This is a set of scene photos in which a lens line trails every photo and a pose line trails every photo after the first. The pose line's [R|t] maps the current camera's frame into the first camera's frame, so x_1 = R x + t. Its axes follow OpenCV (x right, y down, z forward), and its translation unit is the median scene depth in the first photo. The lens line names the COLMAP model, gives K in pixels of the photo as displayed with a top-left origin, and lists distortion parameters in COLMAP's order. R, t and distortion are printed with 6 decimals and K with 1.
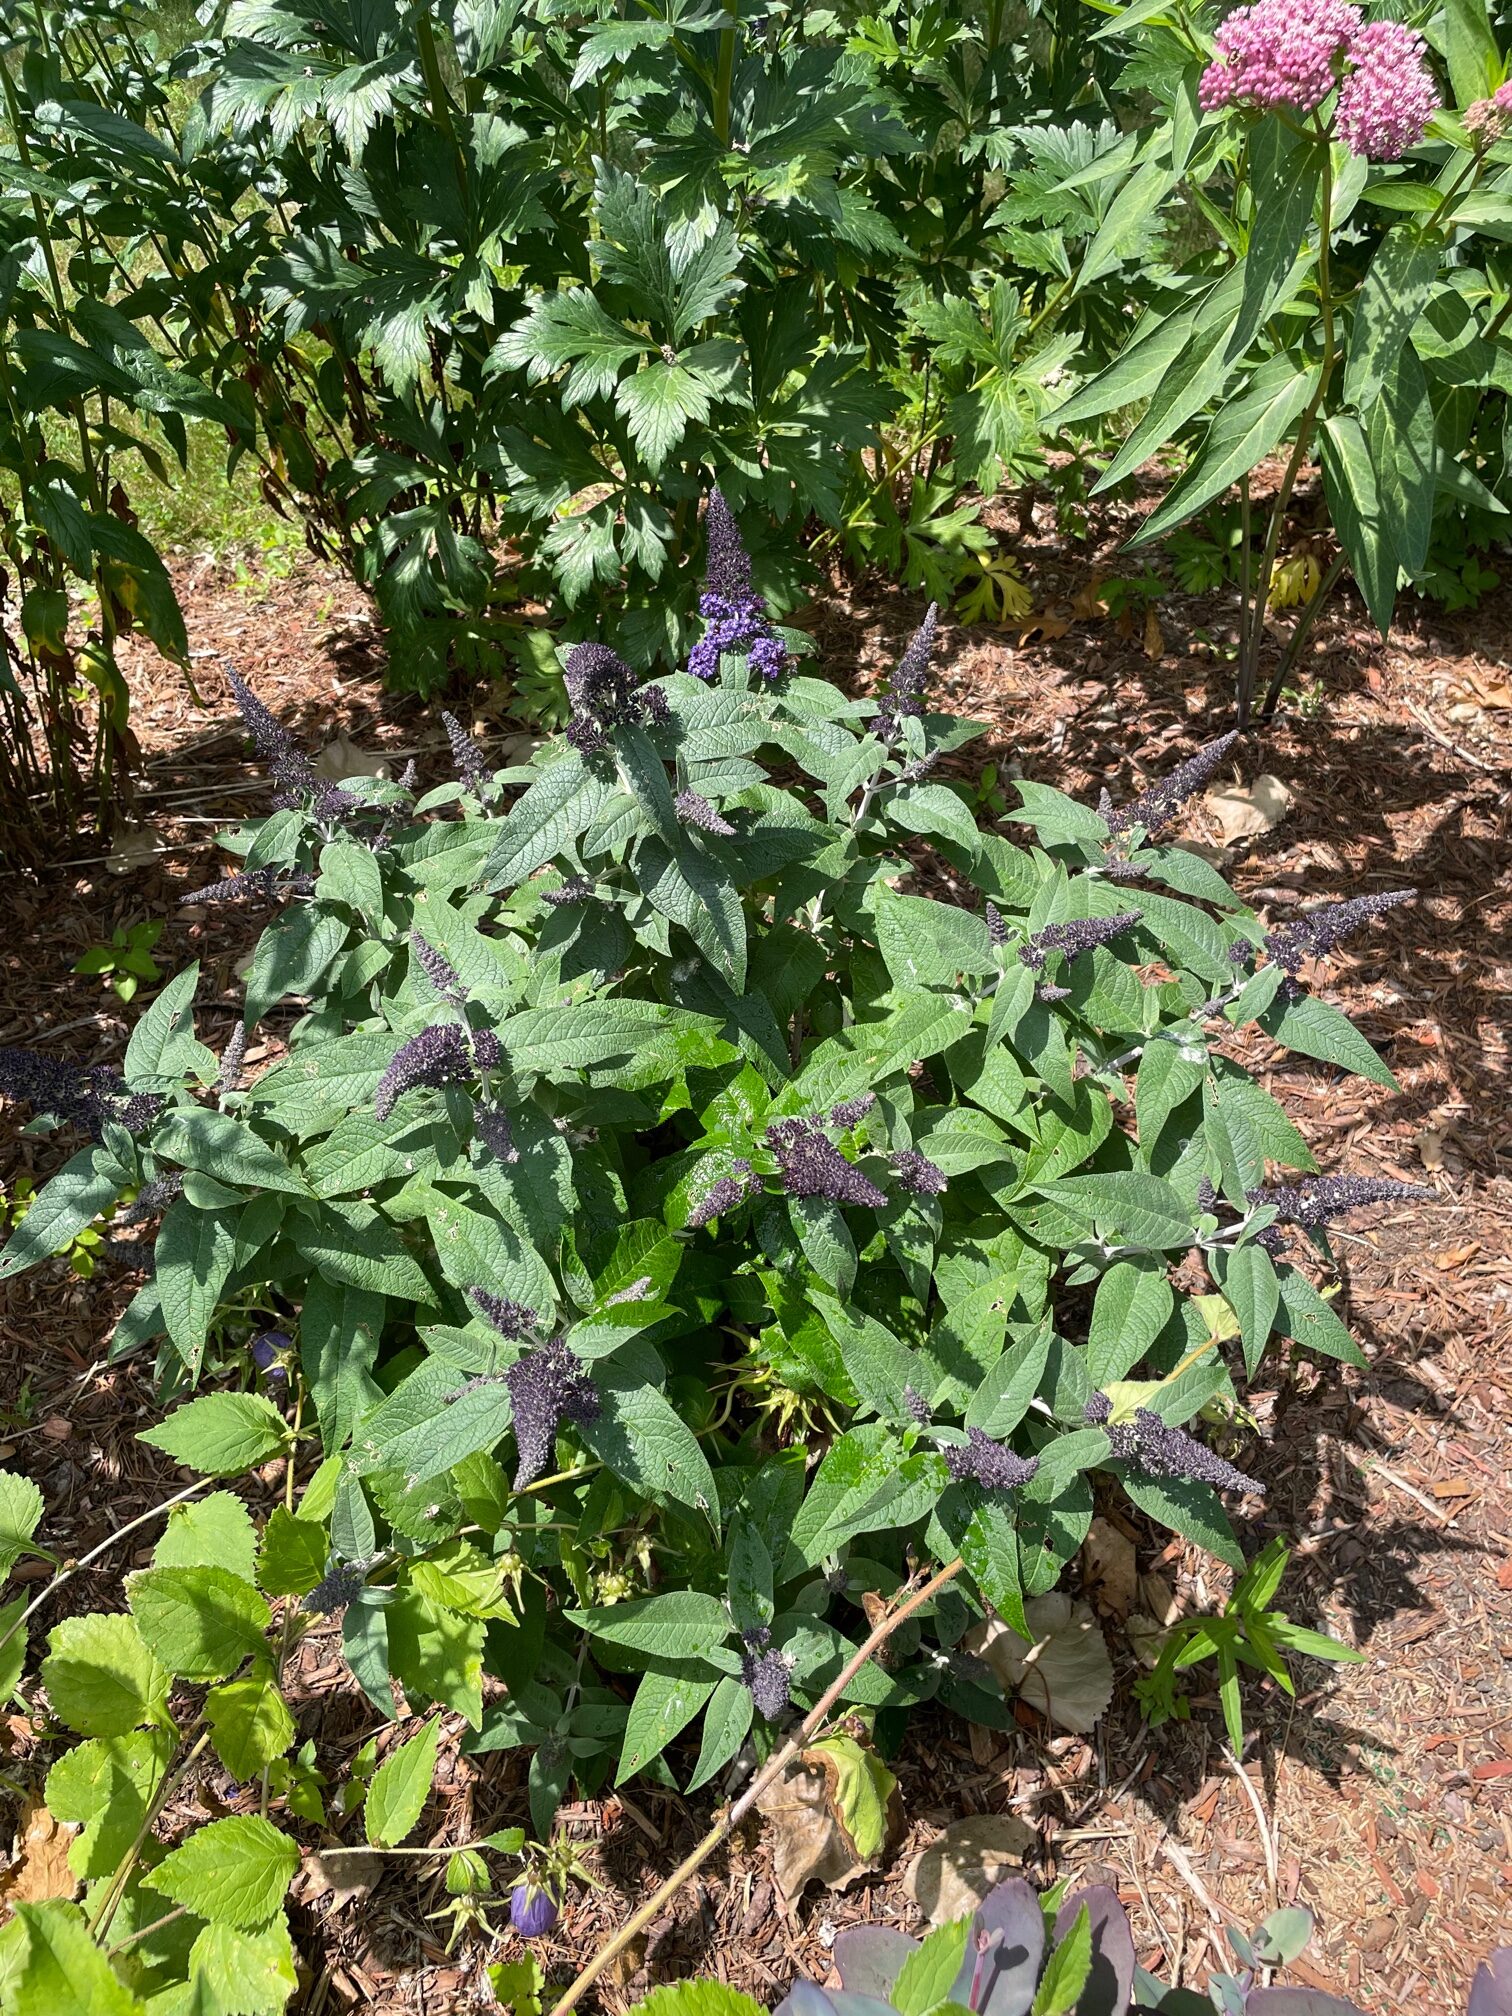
lens RADIAL K [[1552.2, 0, 756.0], [0, 1552.2, 1008.0], [0, 0, 1]] dist [0.088745, -0.138648]
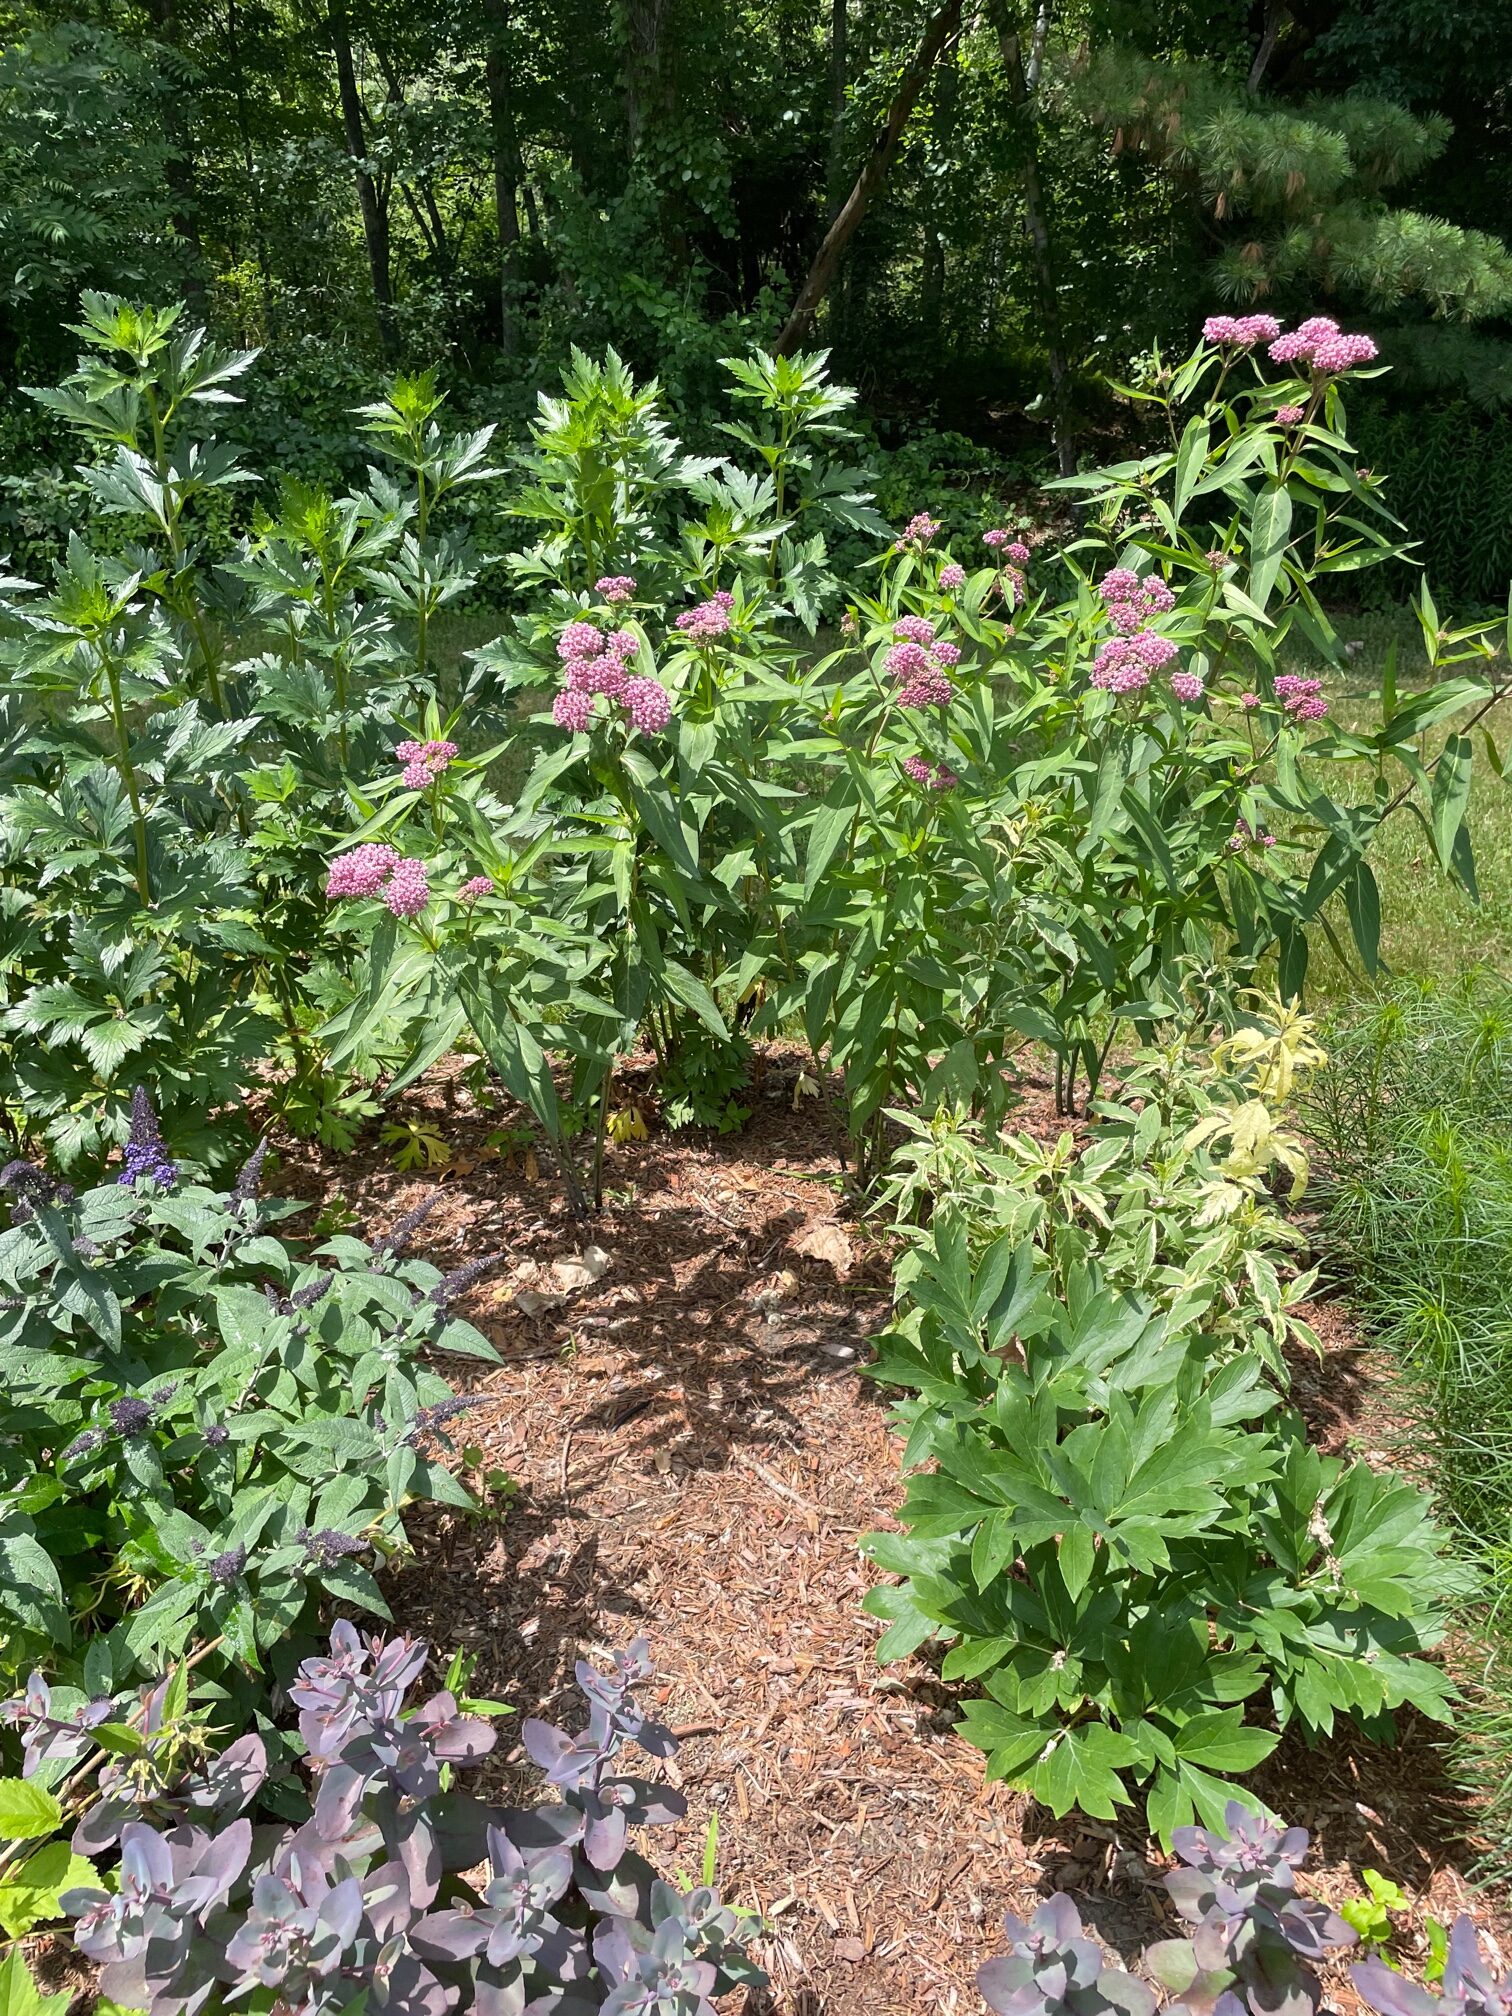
lens RADIAL K [[1552.2, 0, 756.0], [0, 1552.2, 1008.0], [0, 0, 1]] dist [0.088745, -0.138648]
pose [[0.974224, -0.066185, 0.215656, 0.204580], [0.141436, 0.923965, -0.355367, 0.222418], [-0.175738, 0.376708, 0.909509, -0.534934]]
